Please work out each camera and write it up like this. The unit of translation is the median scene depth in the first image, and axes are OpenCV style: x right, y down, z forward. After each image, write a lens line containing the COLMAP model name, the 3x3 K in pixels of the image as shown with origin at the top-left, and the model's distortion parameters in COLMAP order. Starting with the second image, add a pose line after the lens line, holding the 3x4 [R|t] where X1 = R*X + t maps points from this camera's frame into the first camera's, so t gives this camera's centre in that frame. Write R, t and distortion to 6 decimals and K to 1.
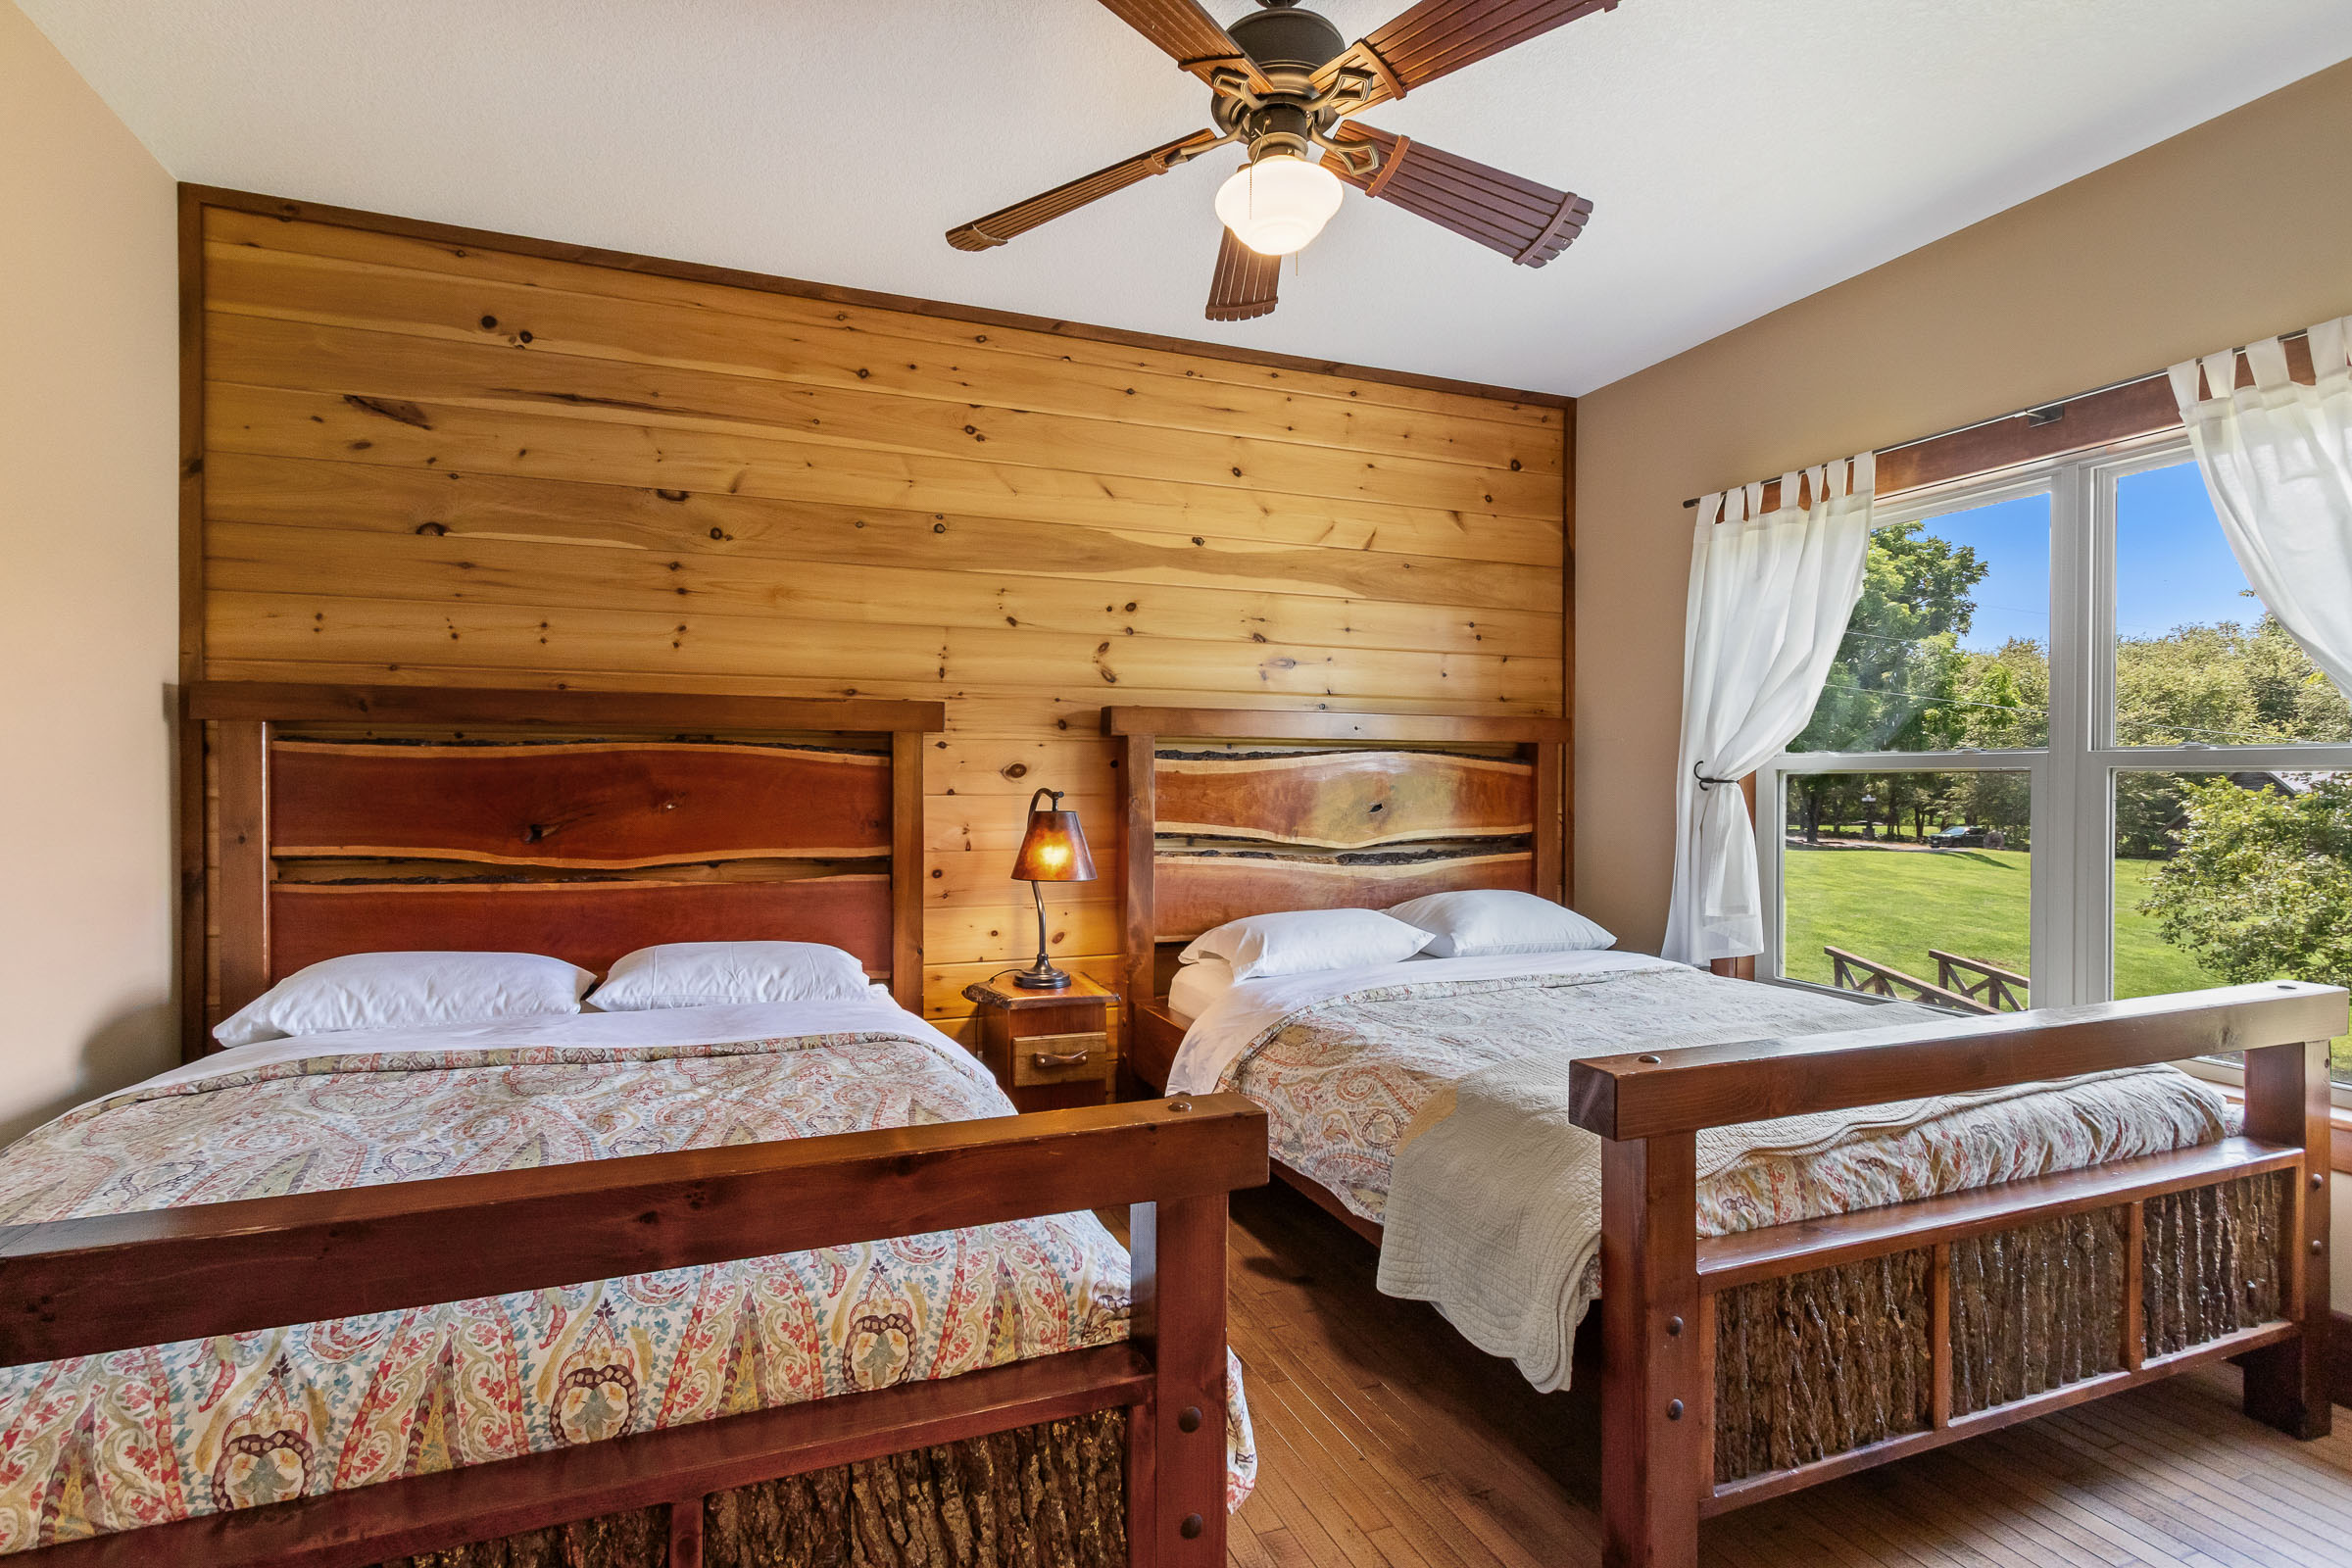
lens RADIAL K [[1102.2, 0, 1148.2], [0, 1102.2, 793.1], [0, 0, 1]] dist [0.004132, 0.000582]
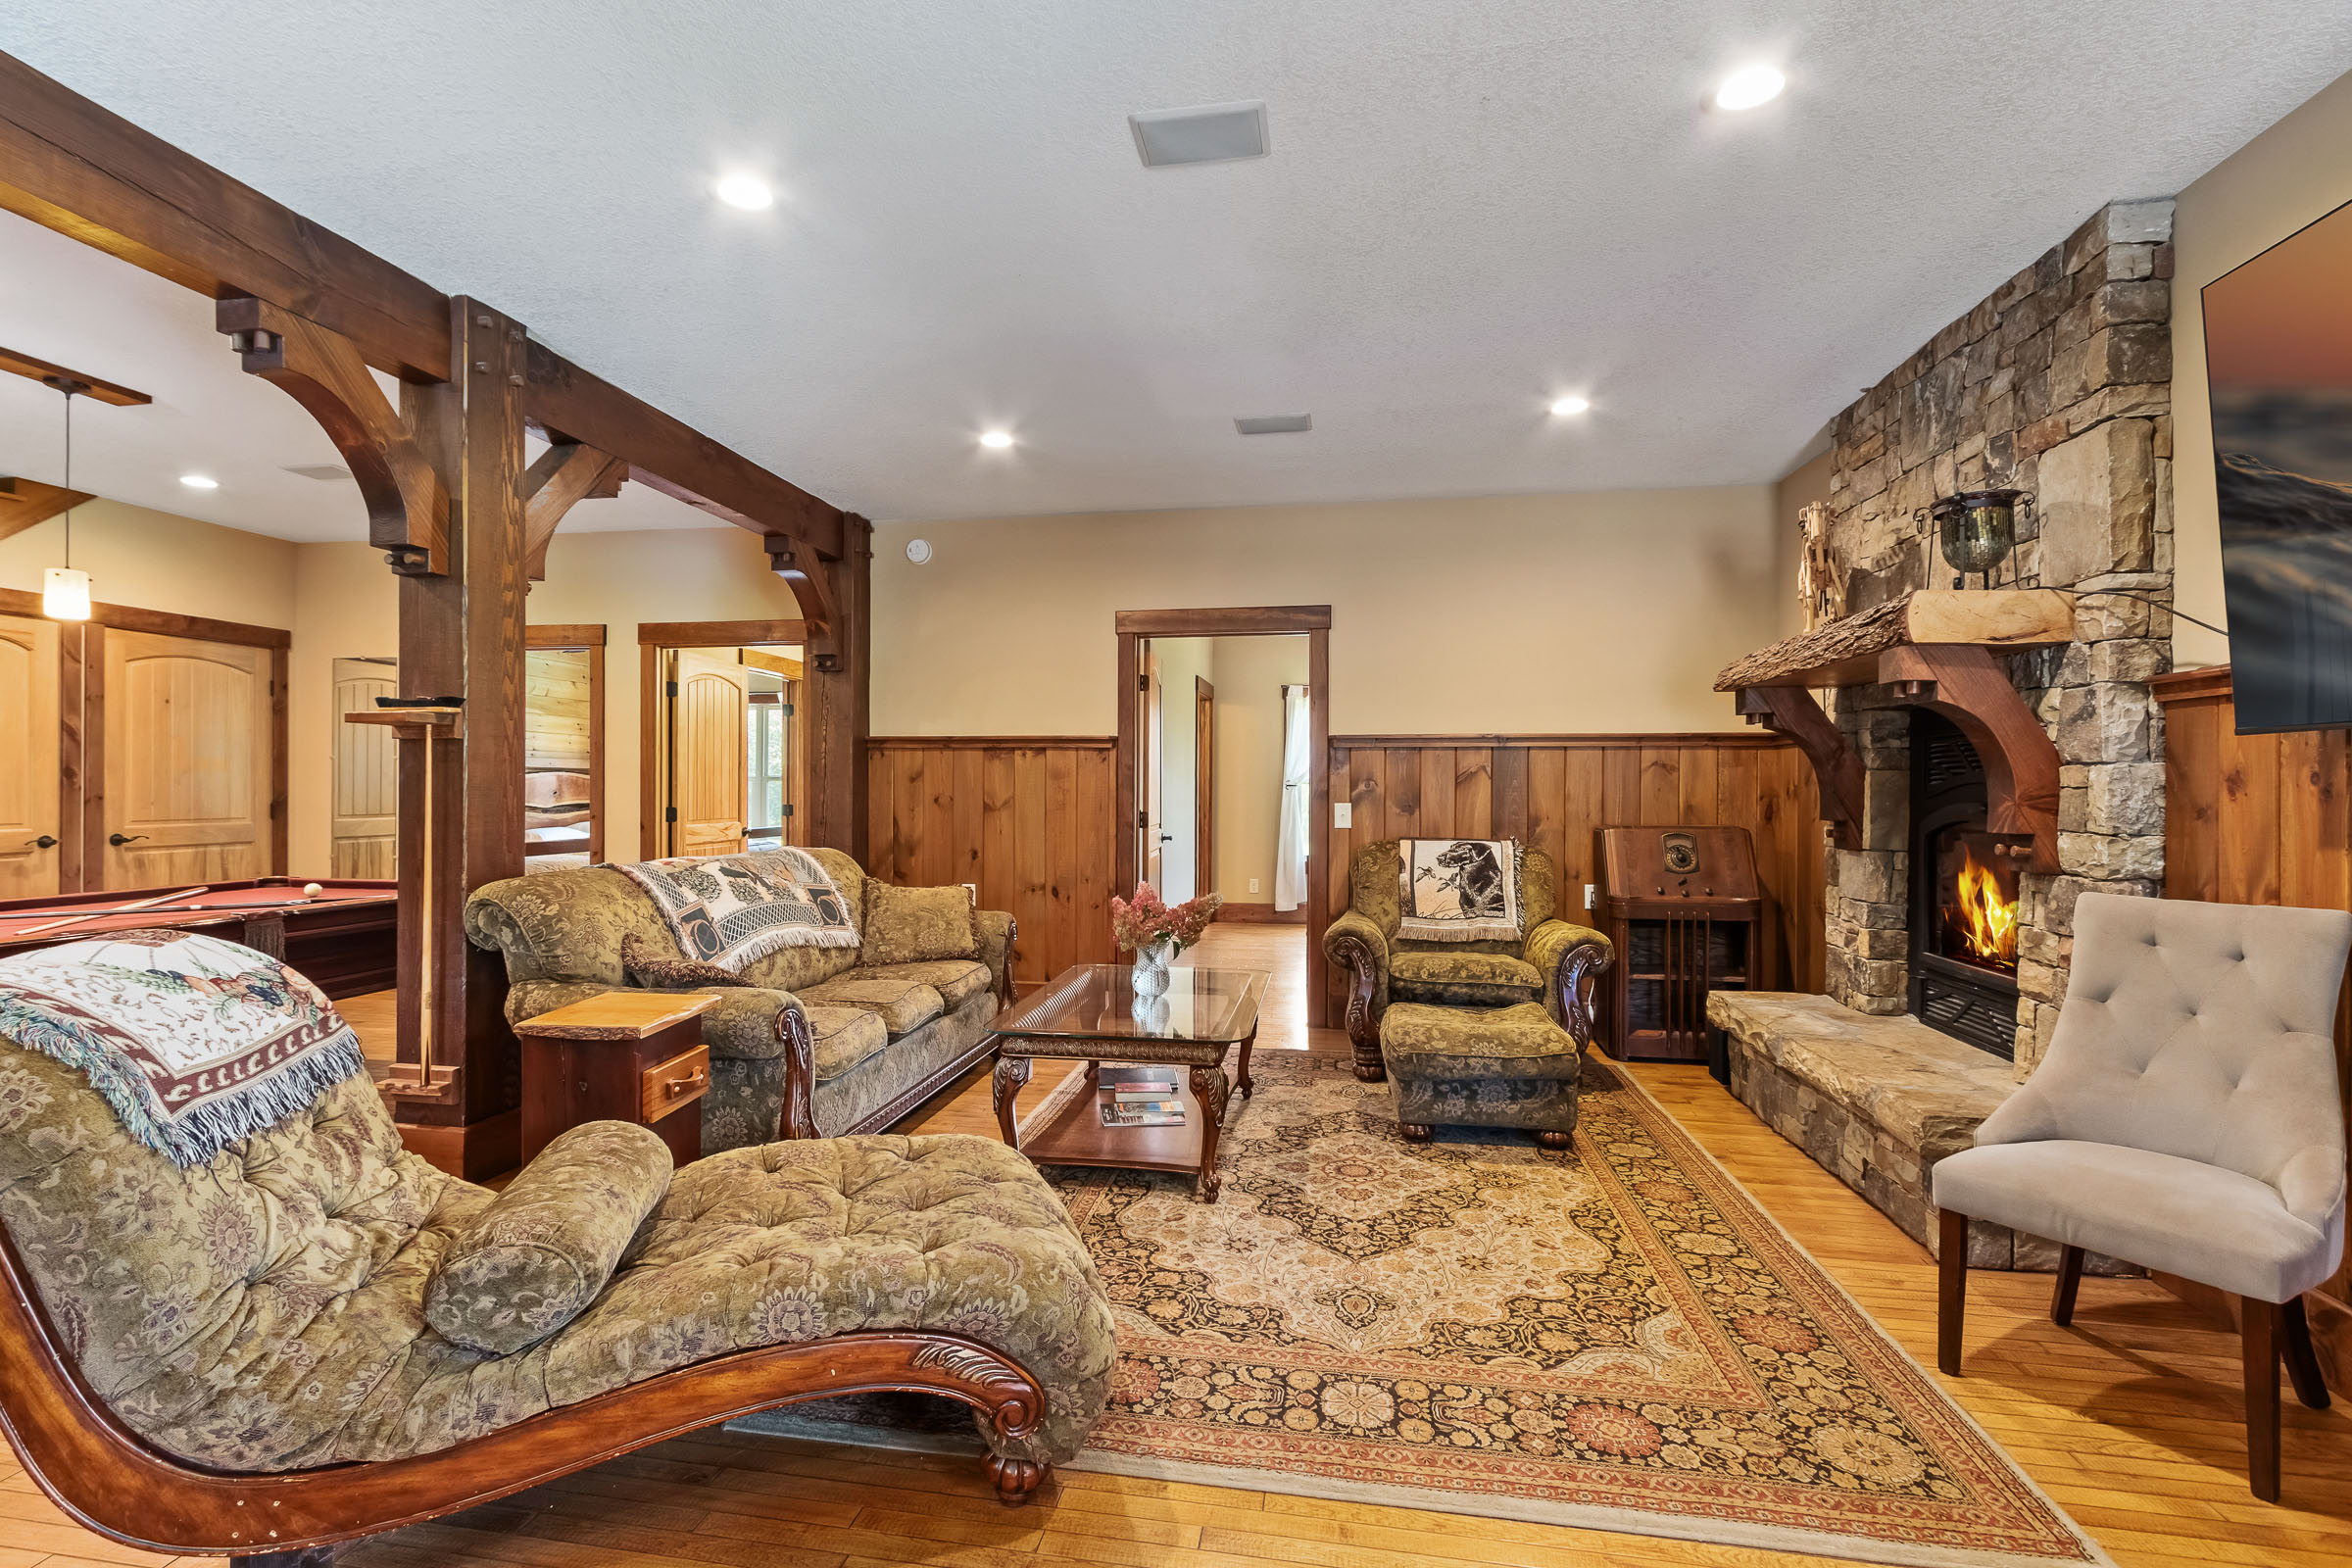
lens RADIAL K [[1119.3, 0, 1139.4], [0, 1119.3, 785.4], [0, 0, 1]] dist [0.008159, -0.000239]
pose [[0.523544, 0.004988, 0.851984, -1.543667], [0.002985, 0.999966, -0.007688, 0.027379], [-0.851993, 0.006568, 0.523511, -1.876945]]
